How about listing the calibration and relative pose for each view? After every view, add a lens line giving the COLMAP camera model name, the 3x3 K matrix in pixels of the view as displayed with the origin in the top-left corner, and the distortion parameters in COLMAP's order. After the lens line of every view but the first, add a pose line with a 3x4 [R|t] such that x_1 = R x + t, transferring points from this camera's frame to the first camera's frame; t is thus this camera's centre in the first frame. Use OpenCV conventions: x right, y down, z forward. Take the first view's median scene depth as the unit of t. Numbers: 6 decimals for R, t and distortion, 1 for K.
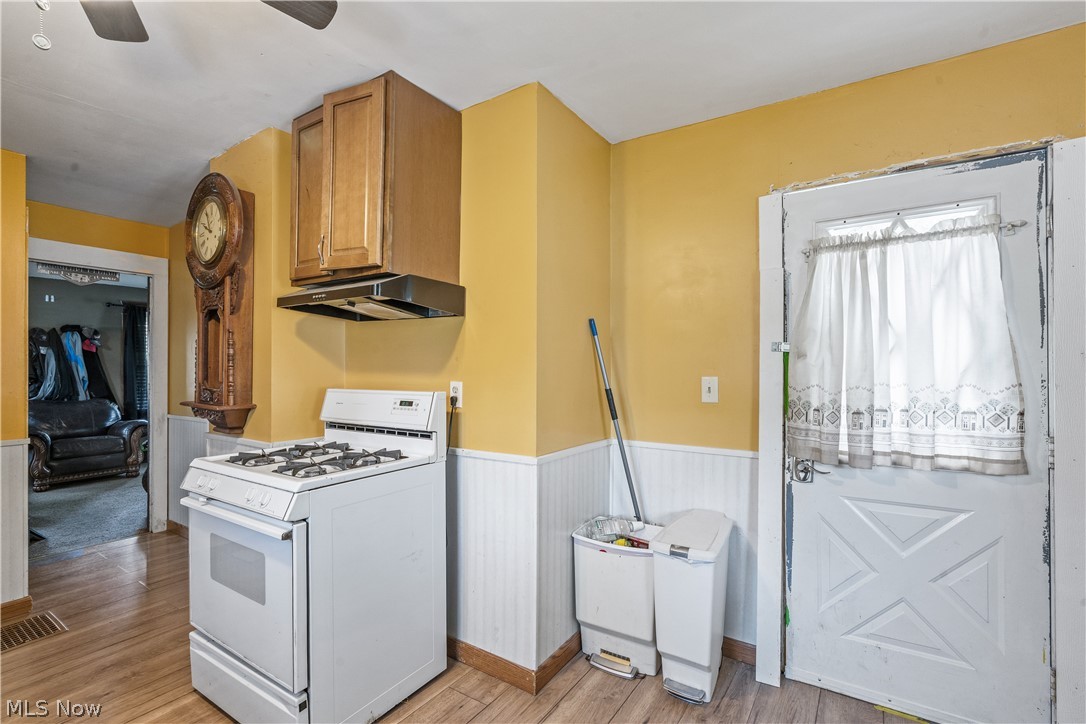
lens RADIAL K [[494.0, 0, 545.9], [0, 494.0, 366.5], [0, 0, 1]] dist [-0.008091, 0.003540]
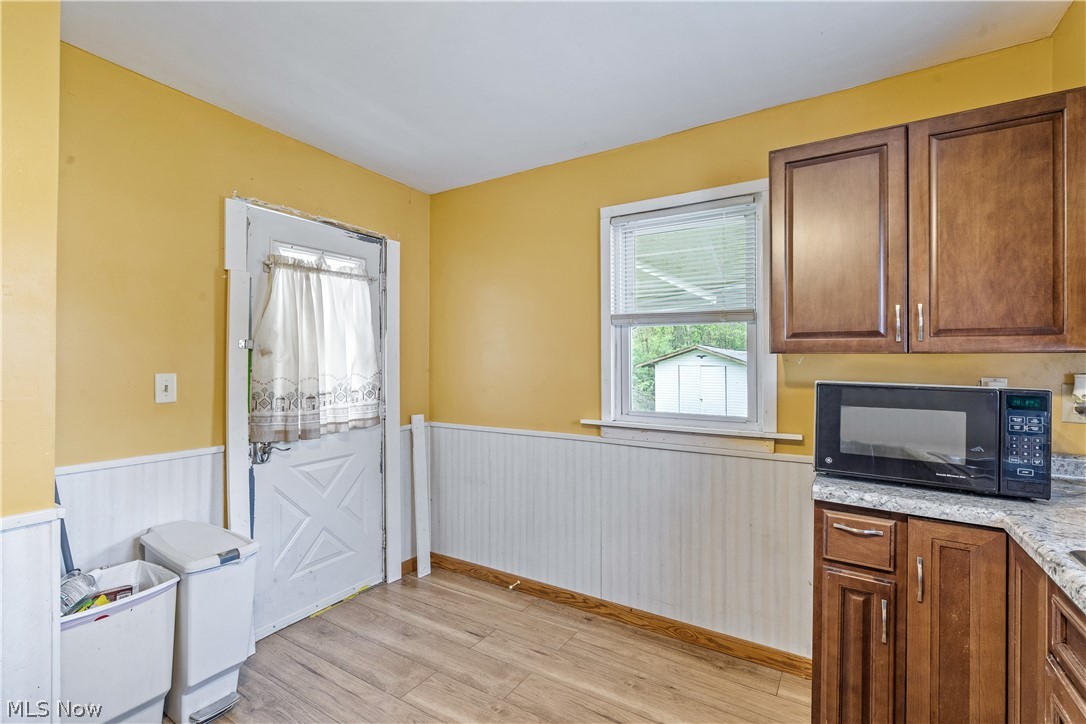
lens RADIAL K [[494.0, 0, 543.3], [0, 494.0, 358.0], [0, 0, 1]] dist [-0.008091, 0.003540]
pose [[-0.033634, 0.006212, 0.999415, -0.692054], [-0.001631, 0.999979, -0.006270, -0.003920], [-0.999433, -0.001841, -0.033623, 0.416046]]
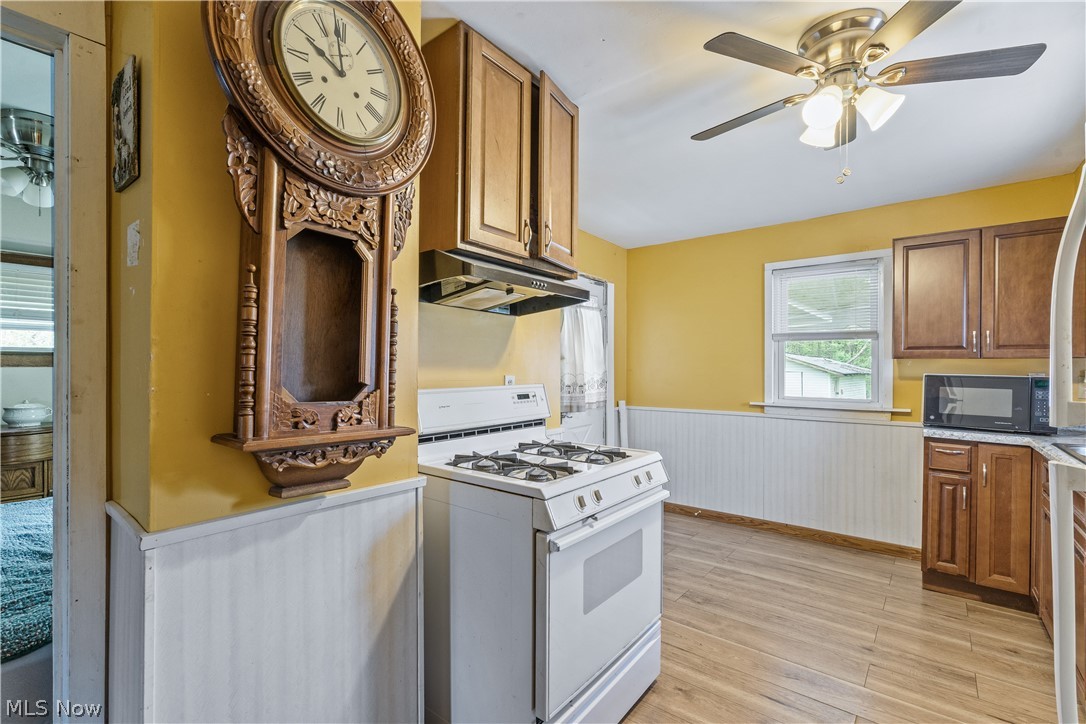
lens RADIAL K [[494.0, 0, 540.6], [0, 494.0, 368.3], [0, 0, 1]] dist [-0.008091, 0.003540]
pose [[0.076600, -0.001445, 0.997061, -1.484194], [-0.004336, 0.999989, 0.001783, 0.015145], [-0.997053, -0.004460, 0.076592, 0.996375]]
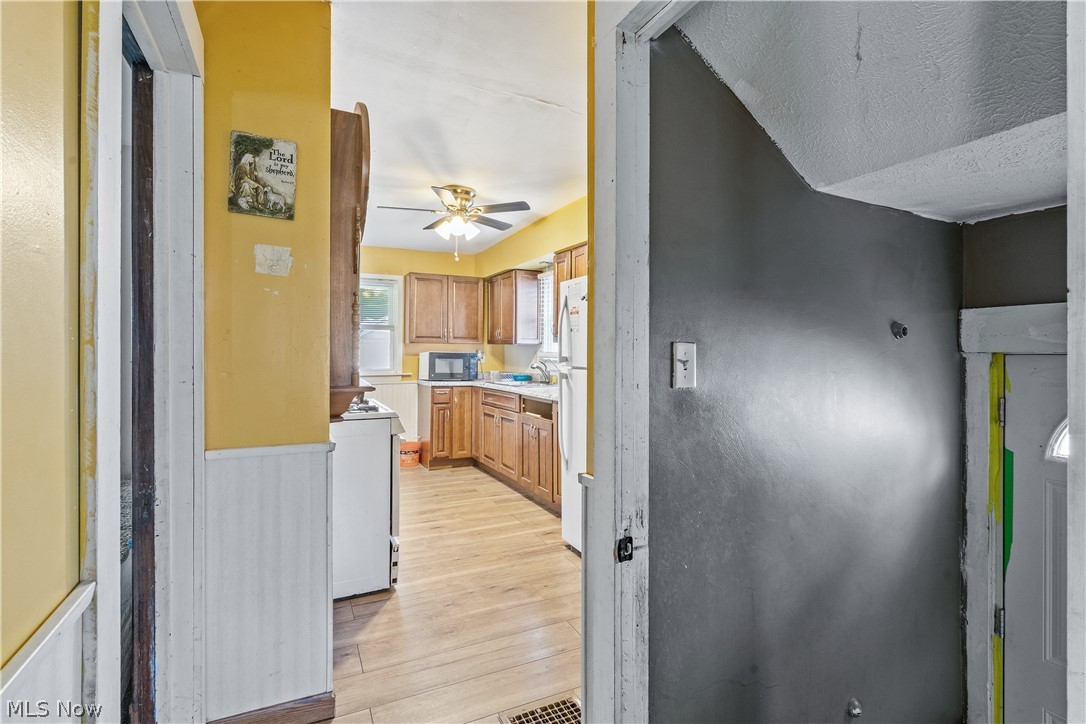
lens RADIAL K [[494.0, 0, 536.9], [0, 494.0, 352.4], [0, 0, 1]] dist [-0.008091, 0.003540]
pose [[-0.871075, -0.005778, 0.491116, -1.760734], [-0.005531, 0.999983, 0.001955, 0.024638], [-0.491118, -0.001014, -0.871092, 2.052664]]
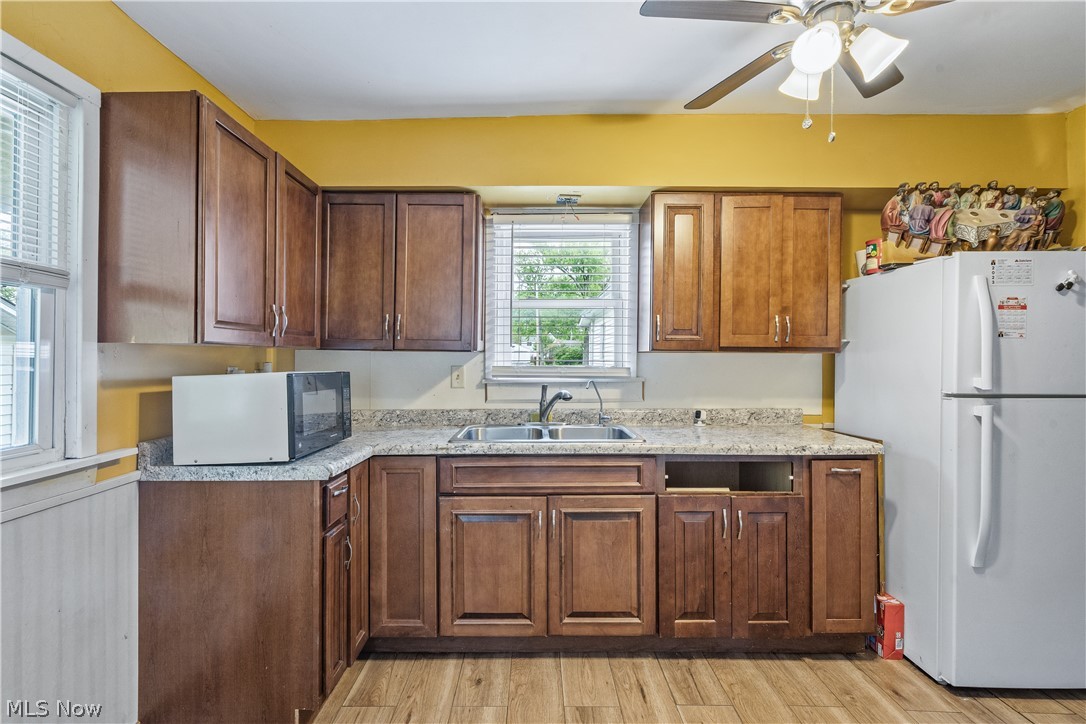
lens RADIAL K [[494.0, 0, 539.2], [0, 494.0, 354.5], [0, 0, 1]] dist [-0.008091, 0.003540]
pose [[-0.837225, -0.002903, -0.546850, 0.253244], [-0.000113, 0.999987, -0.005134, -0.000657], [0.546858, -0.004236, -0.837215, 0.905959]]
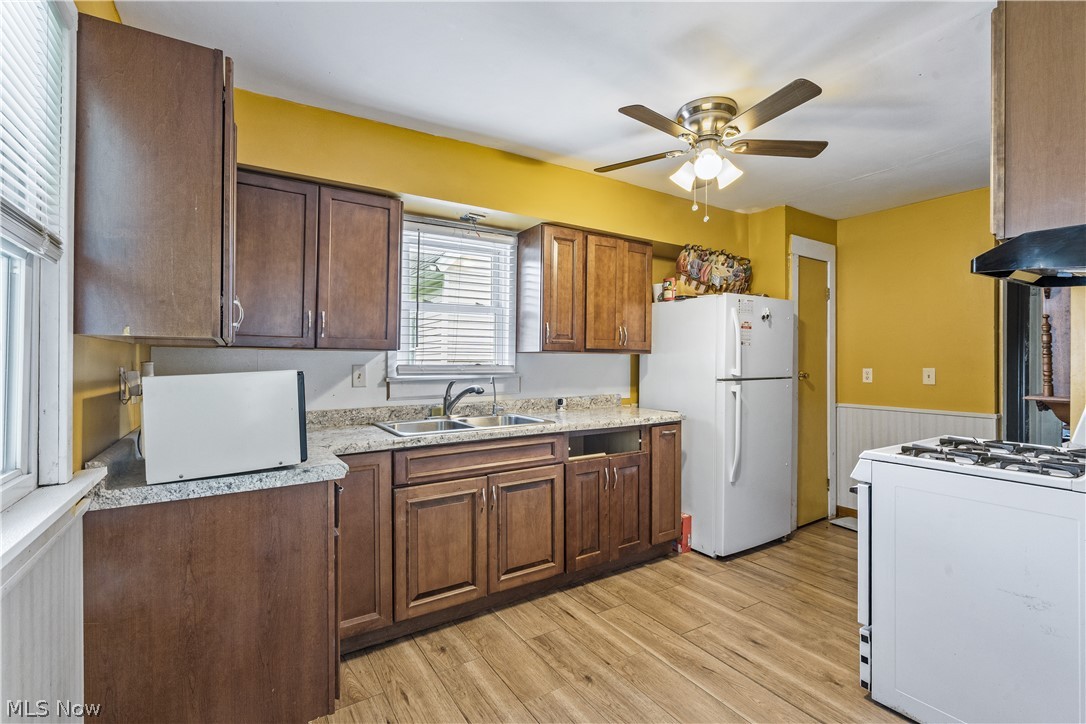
lens RADIAL K [[494.0, 0, 533.7], [0, 494.0, 356.0], [0, 0, 1]] dist [-0.008091, 0.003540]
pose [[-0.404907, -0.005254, -0.914343, 0.764426], [-0.000228, 0.999984, -0.005645, 0.006988], [0.914358, -0.002077, -0.404902, 0.619483]]
